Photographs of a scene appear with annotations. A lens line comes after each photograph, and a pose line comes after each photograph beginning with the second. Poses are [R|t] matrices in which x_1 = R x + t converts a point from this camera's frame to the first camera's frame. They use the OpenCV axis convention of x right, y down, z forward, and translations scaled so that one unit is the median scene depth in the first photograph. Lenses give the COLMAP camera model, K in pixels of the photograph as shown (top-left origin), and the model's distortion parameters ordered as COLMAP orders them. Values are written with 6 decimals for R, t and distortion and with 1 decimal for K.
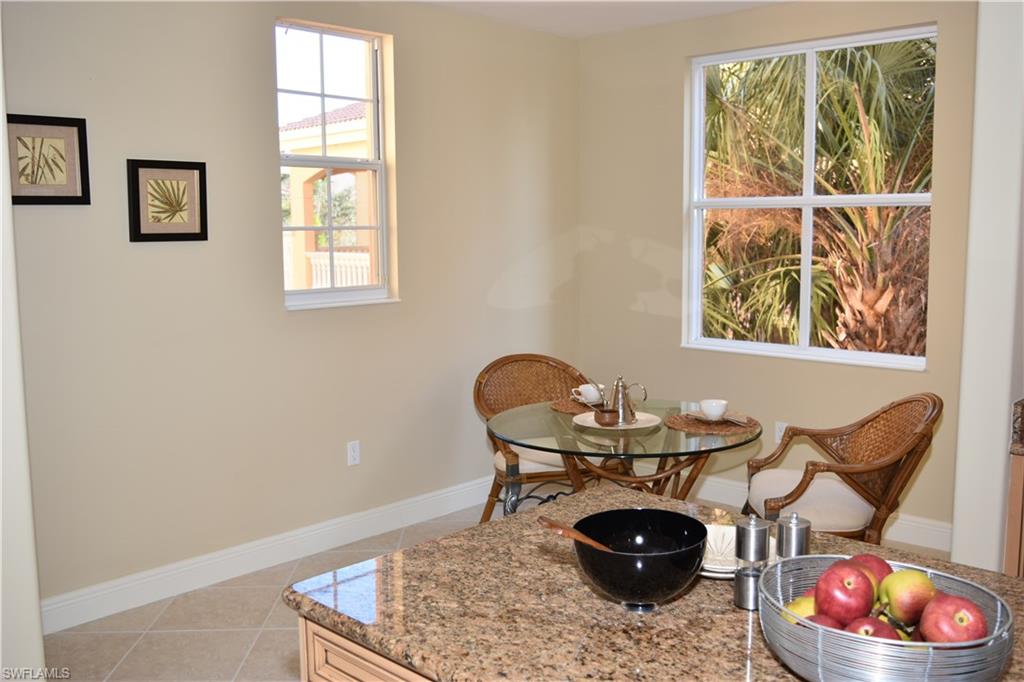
lens RADIAL K [[943.2, 0, 520.0], [0, 943.2, 335.7], [0, 0, 1]] dist [0.013020, 0.000000]
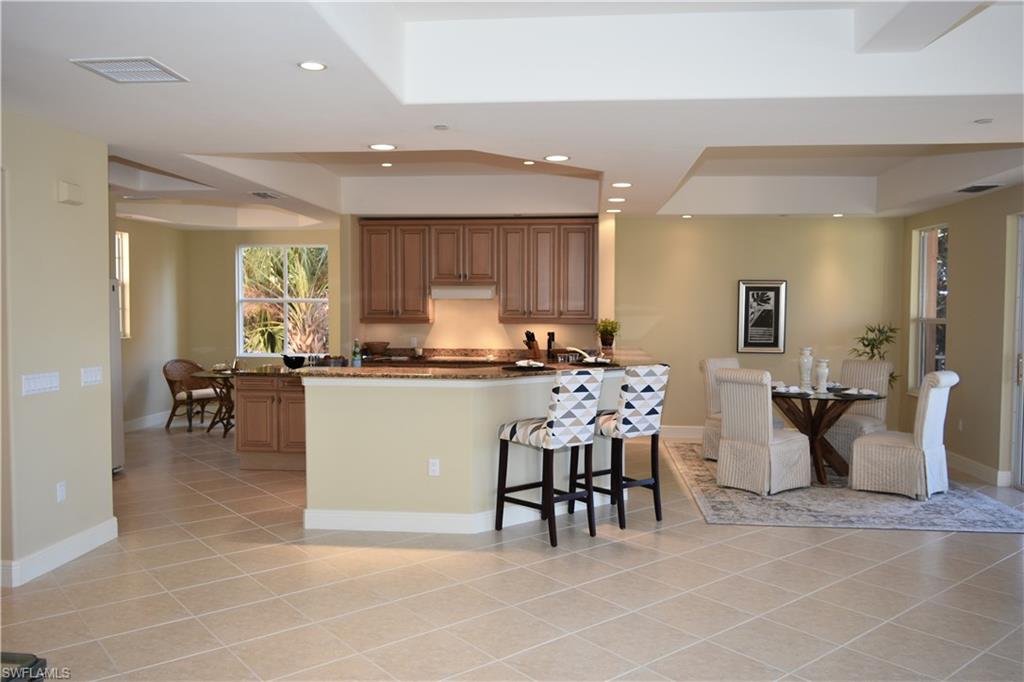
lens RADIAL K [[797.3, 0, 511.6], [0, 797.3, 346.1], [0, 0, 1]] dist [-0.018911, 0.007937]
pose [[0.795194, -0.016445, 0.606132, -0.449567], [0.058404, 0.997062, -0.049570, 0.112571], [-0.603535, 0.074819, 0.793818, -0.953109]]
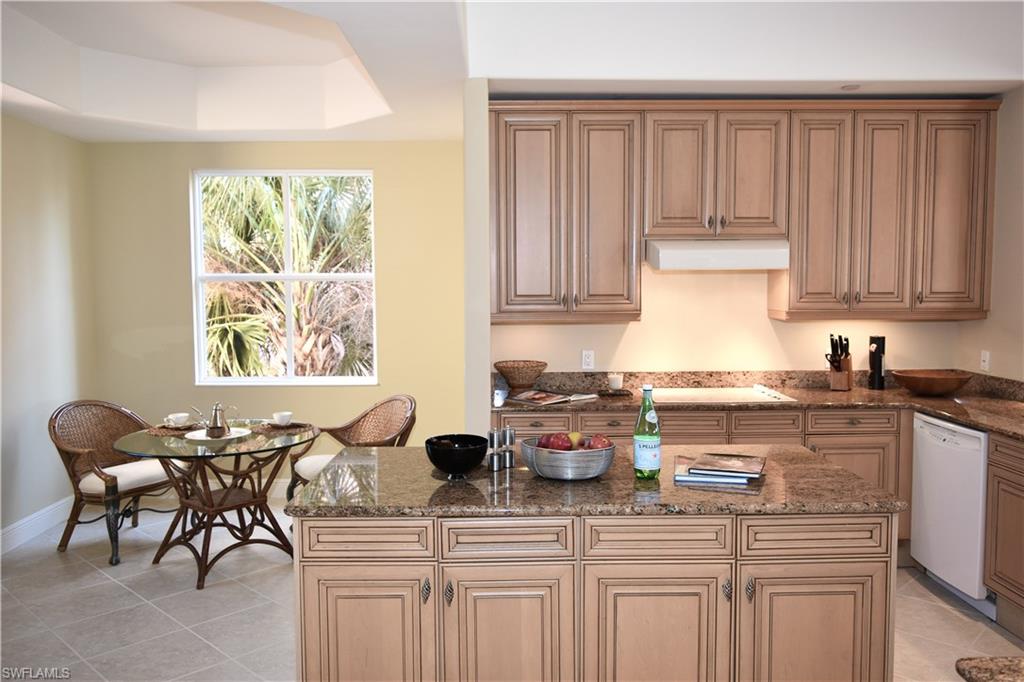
lens RADIAL K [[797.3, 0, 508.7], [0, 797.3, 342.6], [0, 0, 1]] dist [-0.018911, 0.007937]
pose [[0.720900, -0.044274, 0.691623, -0.236326], [0.078935, 0.996709, -0.018472, 0.006505], [-0.688529, 0.067910, 0.722022, -0.087203]]
